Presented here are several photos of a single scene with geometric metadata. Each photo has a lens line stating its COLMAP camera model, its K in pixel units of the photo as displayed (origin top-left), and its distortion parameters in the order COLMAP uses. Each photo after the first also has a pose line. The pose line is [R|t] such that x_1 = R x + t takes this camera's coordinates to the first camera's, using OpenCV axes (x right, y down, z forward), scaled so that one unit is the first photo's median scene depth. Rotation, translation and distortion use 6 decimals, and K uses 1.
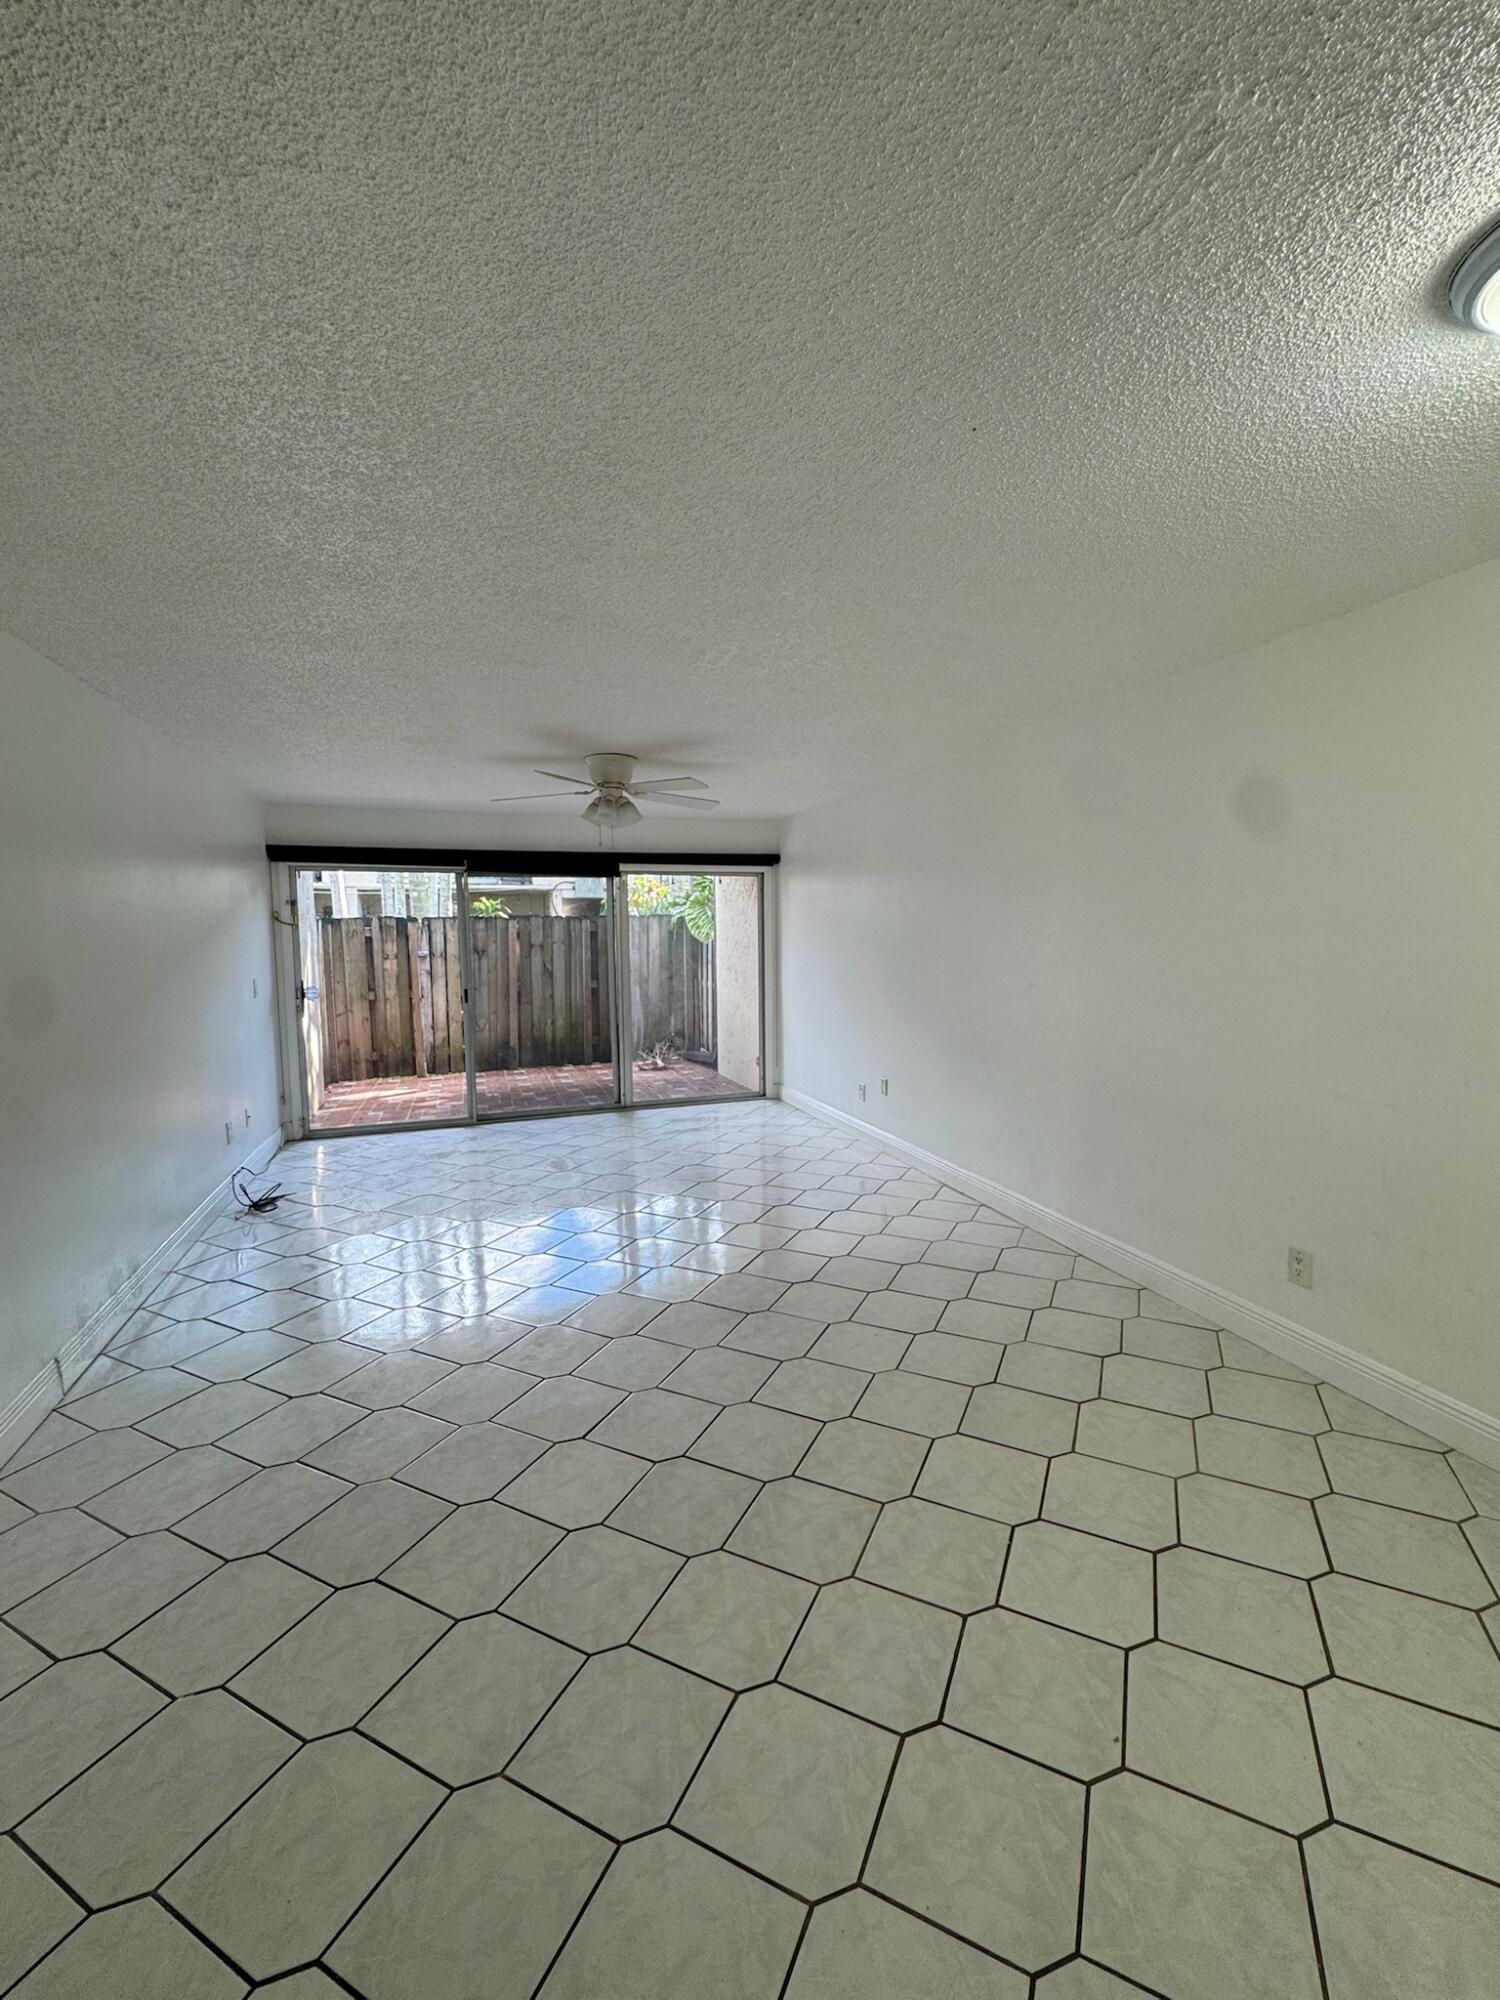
lens RADIAL K [[800.7, 0, 753.3], [0, 800.7, 999.6], [0, 0, 1]] dist [-0.002268, -0.000268]
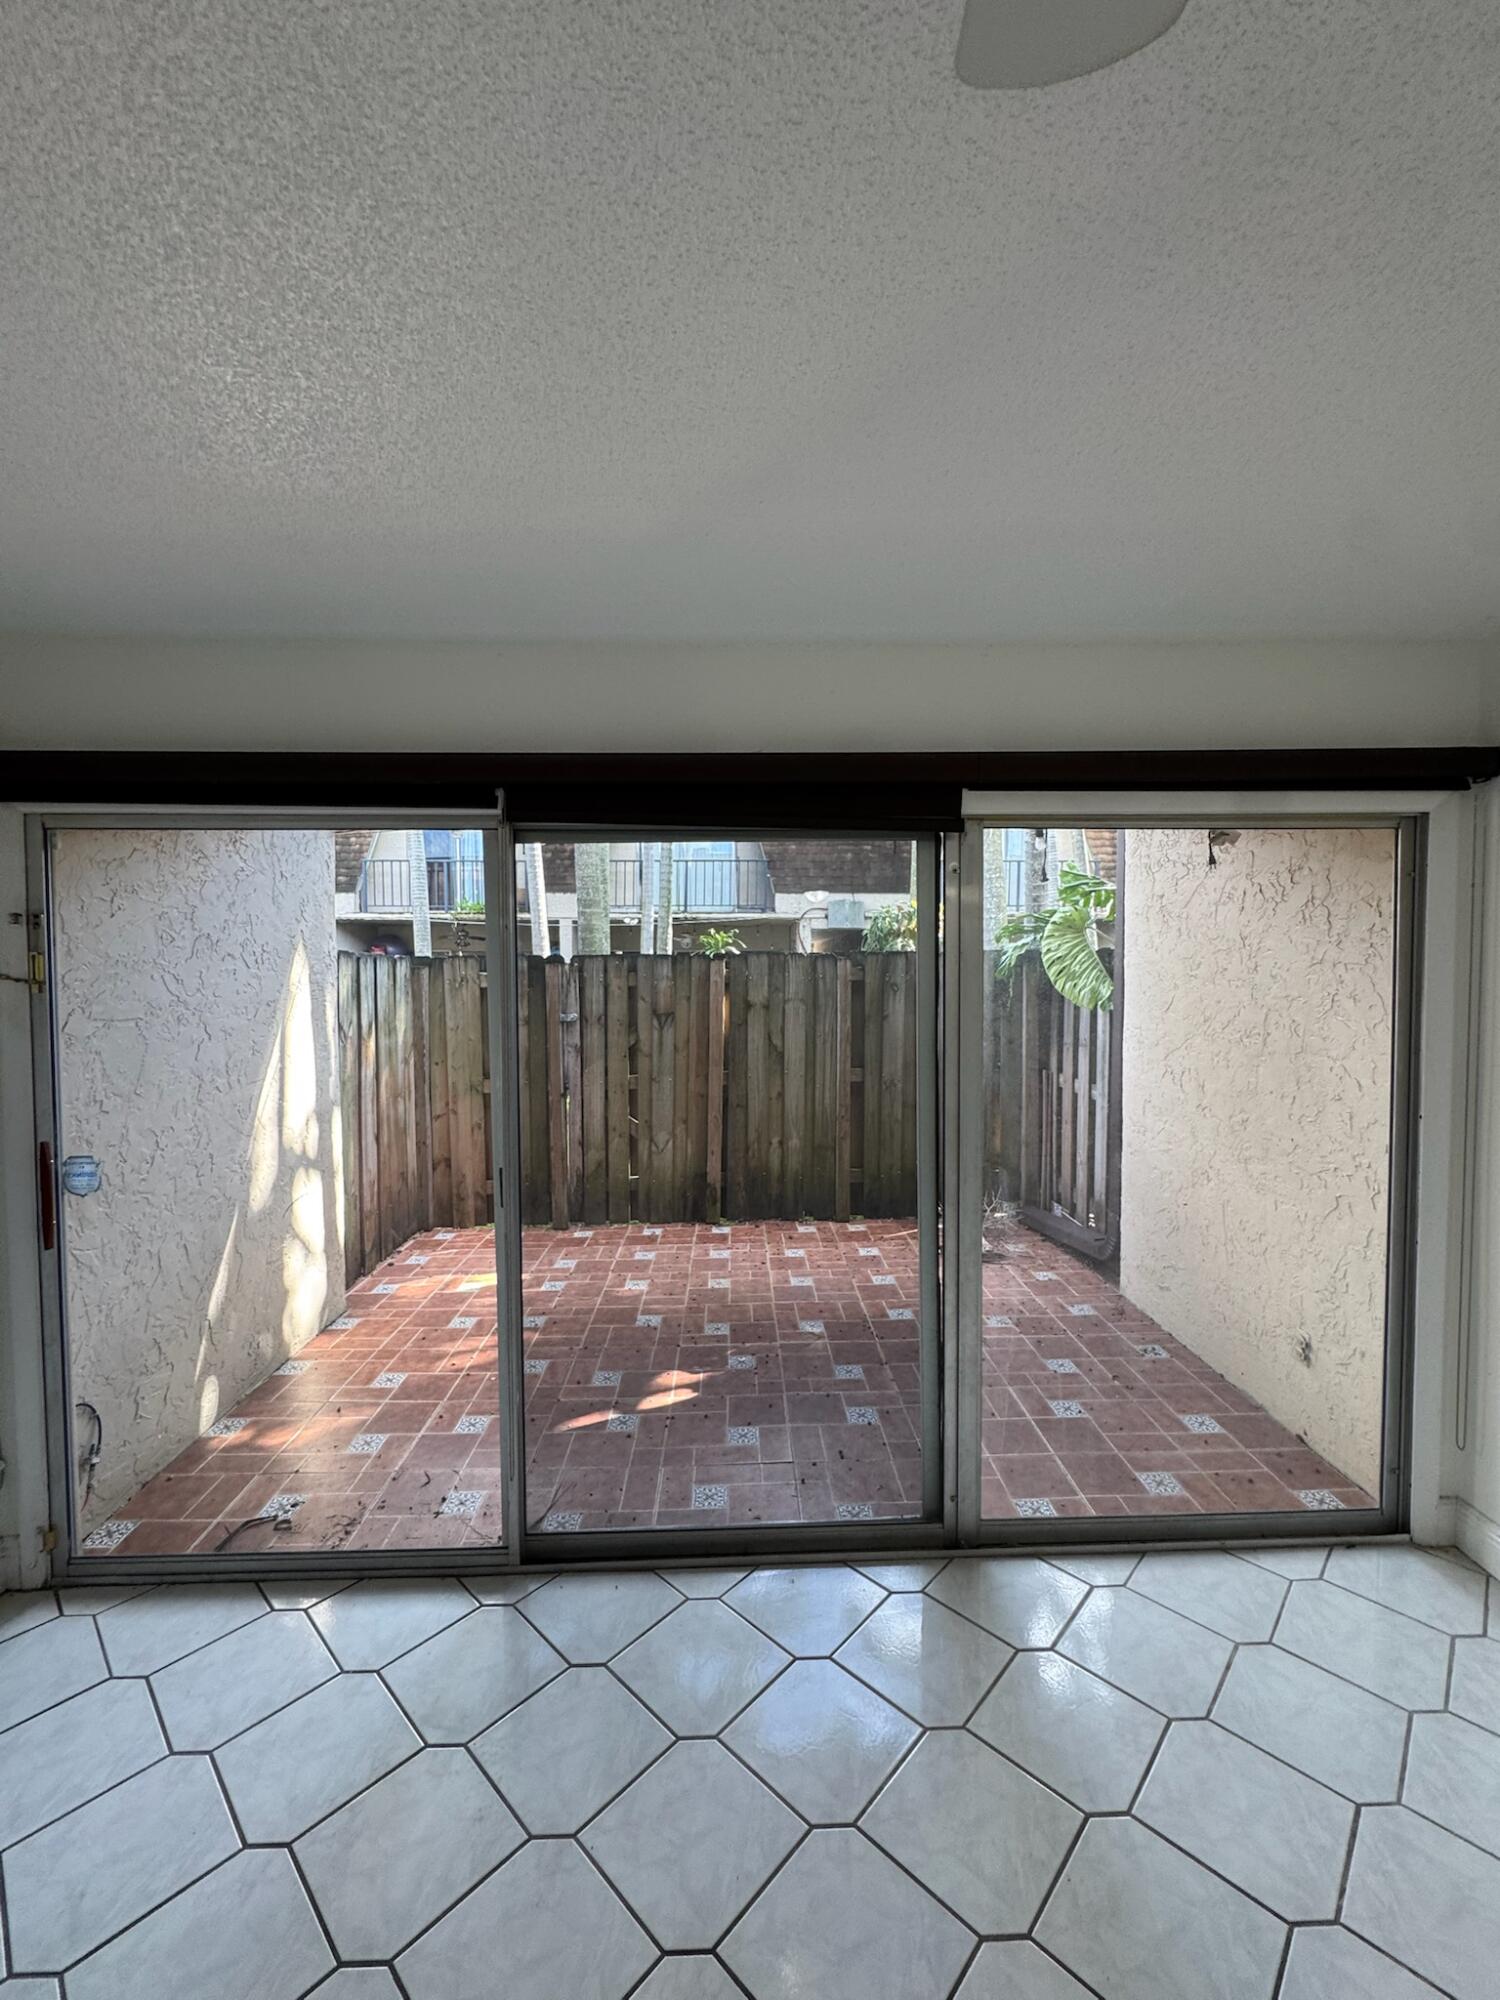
lens RADIAL K [[800.7, 0, 753.3], [0, 800.7, 999.6], [0, 0, 1]] dist [-0.002268, -0.000268]
pose [[0.952370, 0.017777, -0.304425, -0.102327], [-0.031049, 0.998764, -0.038811, -0.049915], [0.303359, 0.046414, 0.951745, 0.464528]]
